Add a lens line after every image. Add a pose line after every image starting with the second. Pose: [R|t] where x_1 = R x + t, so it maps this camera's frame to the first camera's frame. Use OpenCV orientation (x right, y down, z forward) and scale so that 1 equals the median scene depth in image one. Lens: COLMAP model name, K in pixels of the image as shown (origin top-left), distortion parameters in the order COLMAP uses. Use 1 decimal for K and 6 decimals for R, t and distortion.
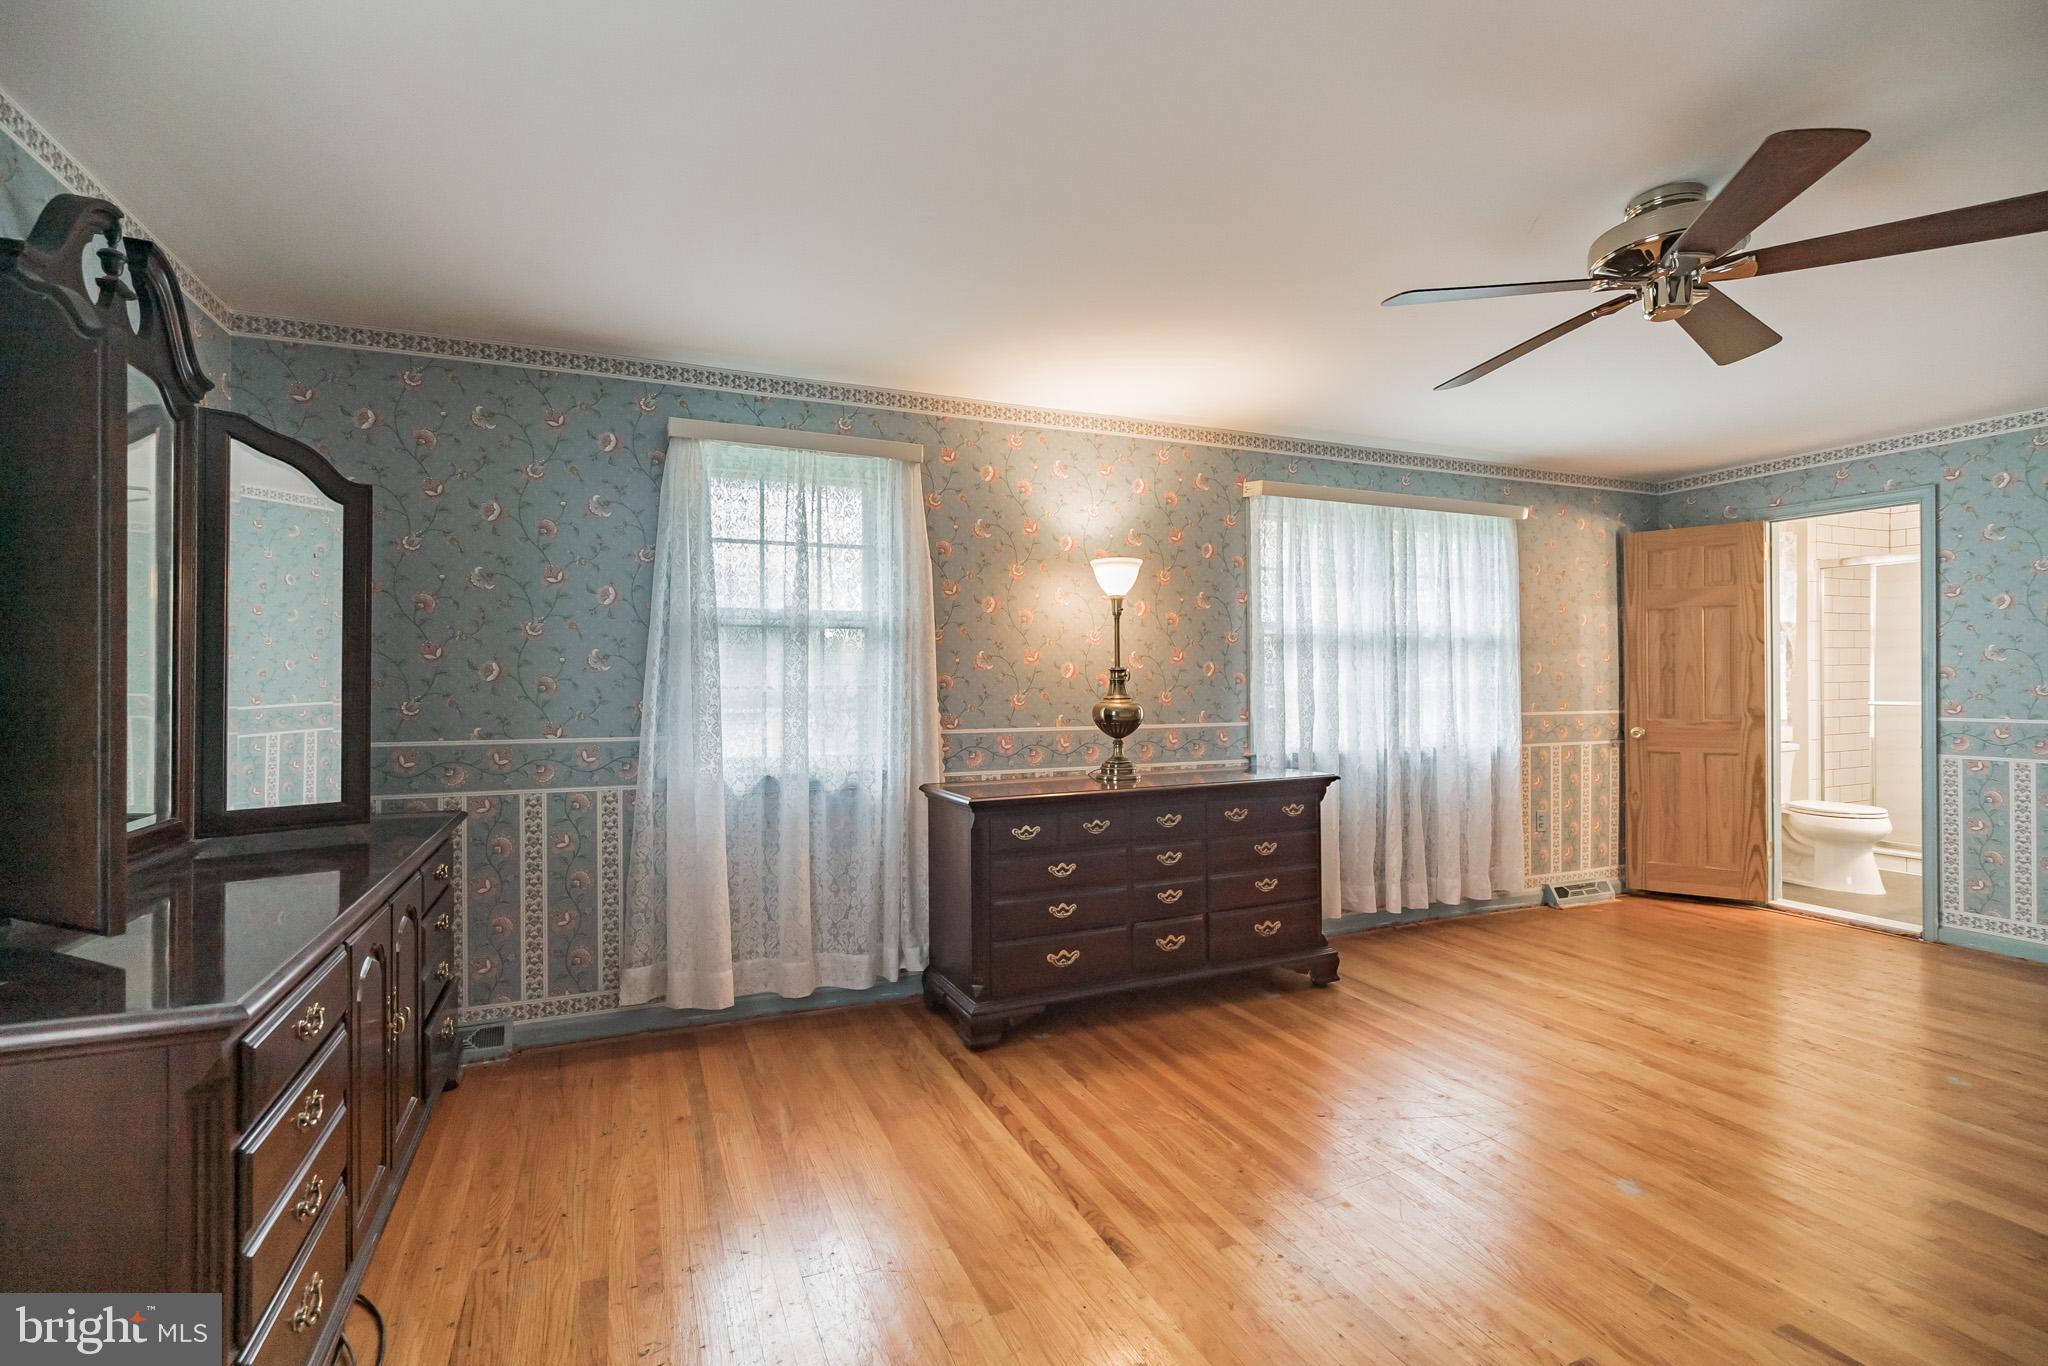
lens RADIAL K [[932.7, 0, 1016.8], [0, 932.7, 678.8], [0, 0, 1]] dist [-0.003910, -0.000120]
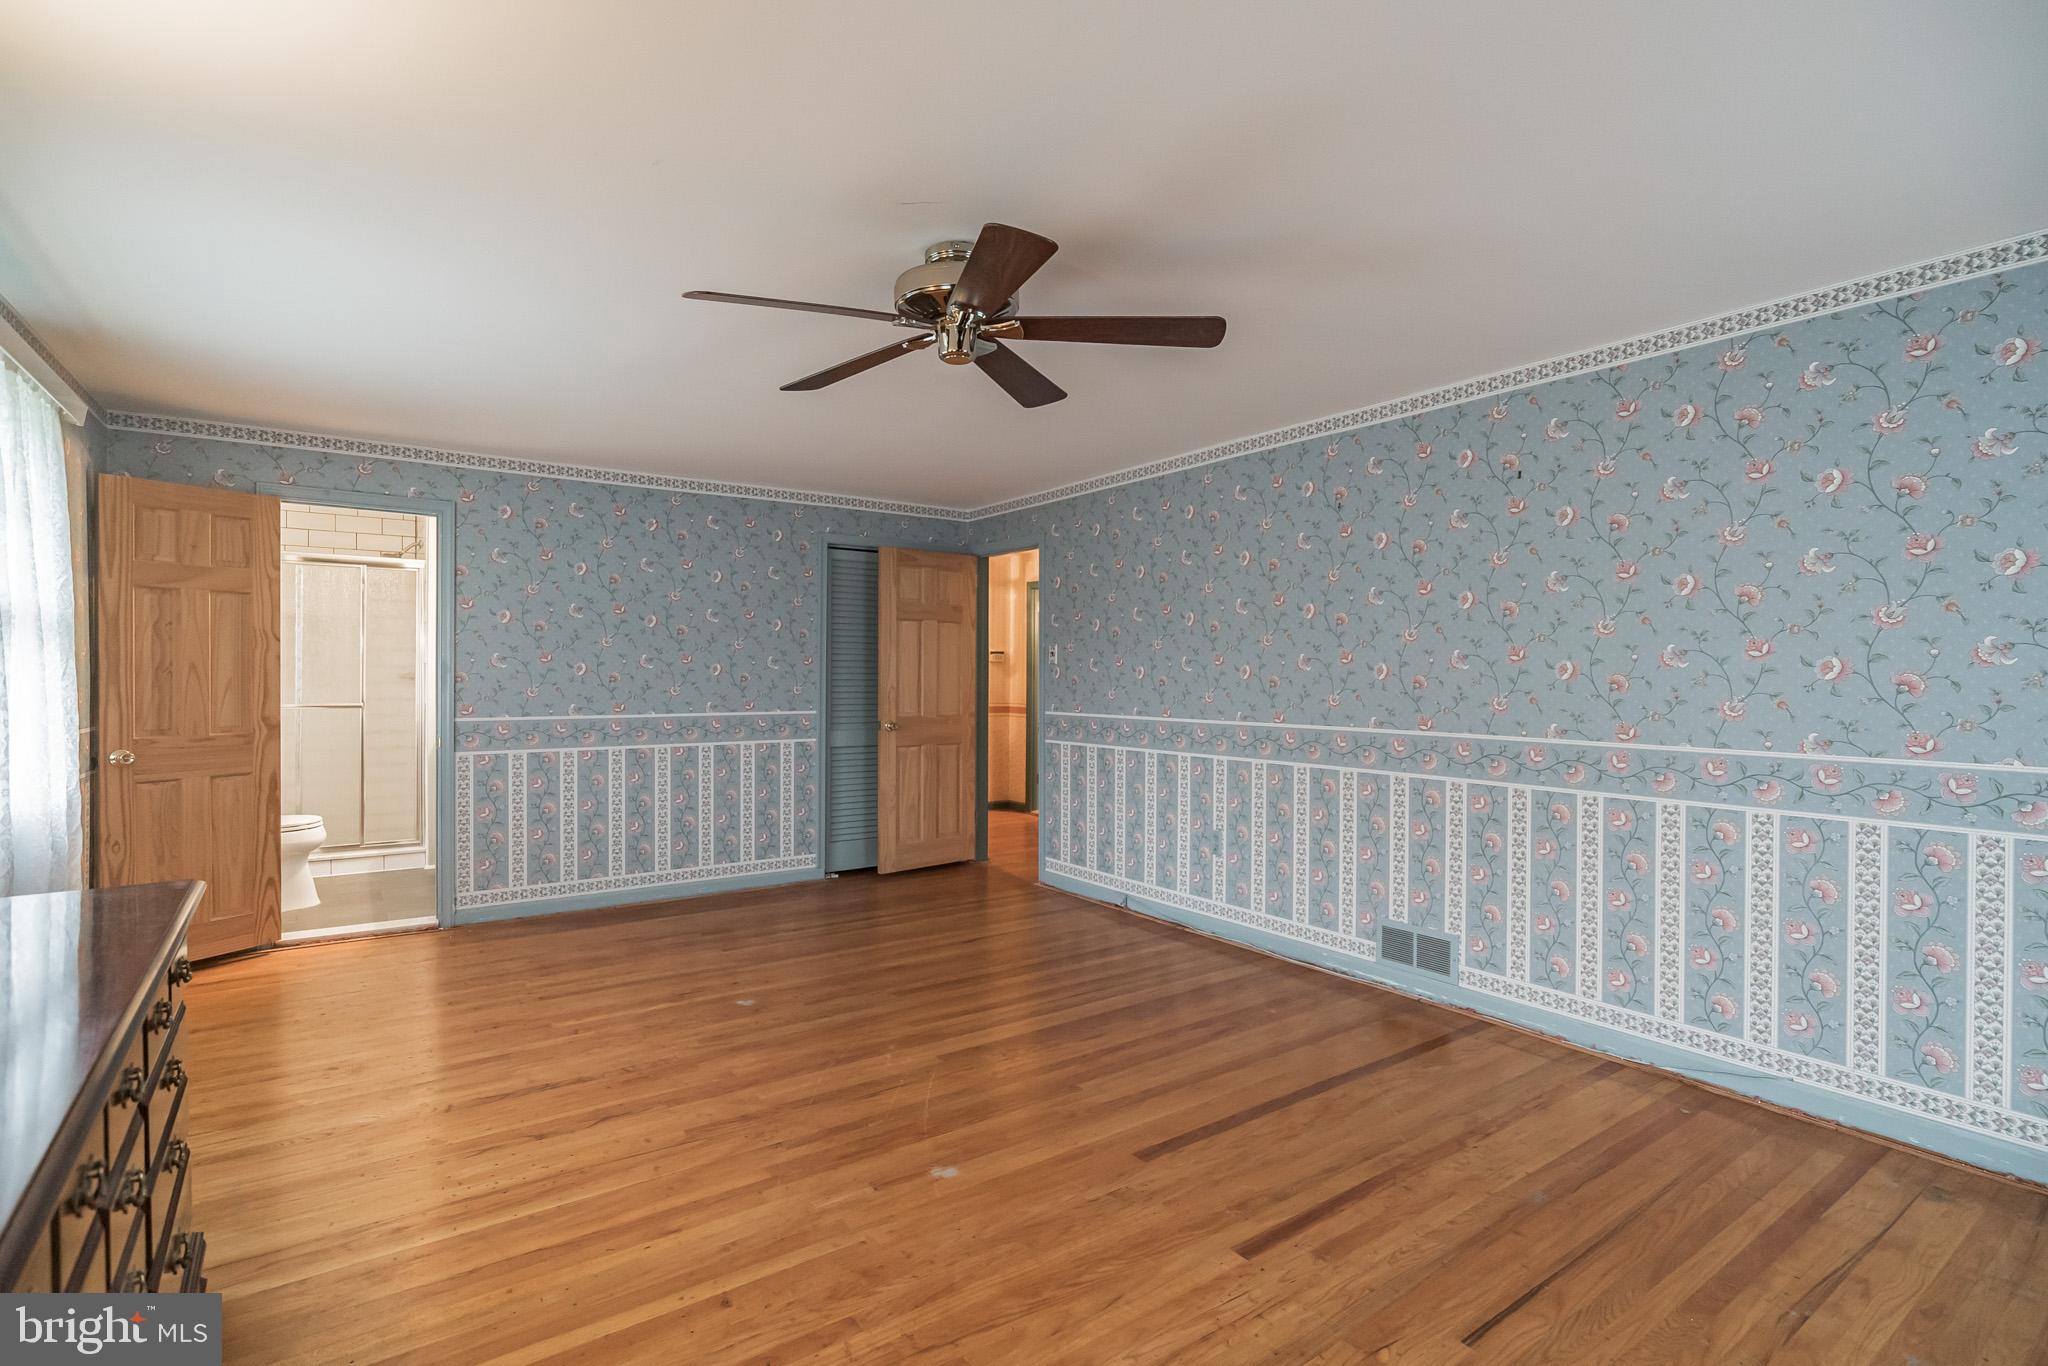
lens RADIAL K [[932.7, 0, 1013.0], [0, 932.7, 682.9], [0, 0, 1]] dist [-0.003910, -0.000120]
pose [[-0.193135, -0.002903, 0.981168, -0.184008], [-0.005031, 0.999985, 0.001968, -0.004724], [-0.981159, -0.004556, -0.193147, 0.532436]]
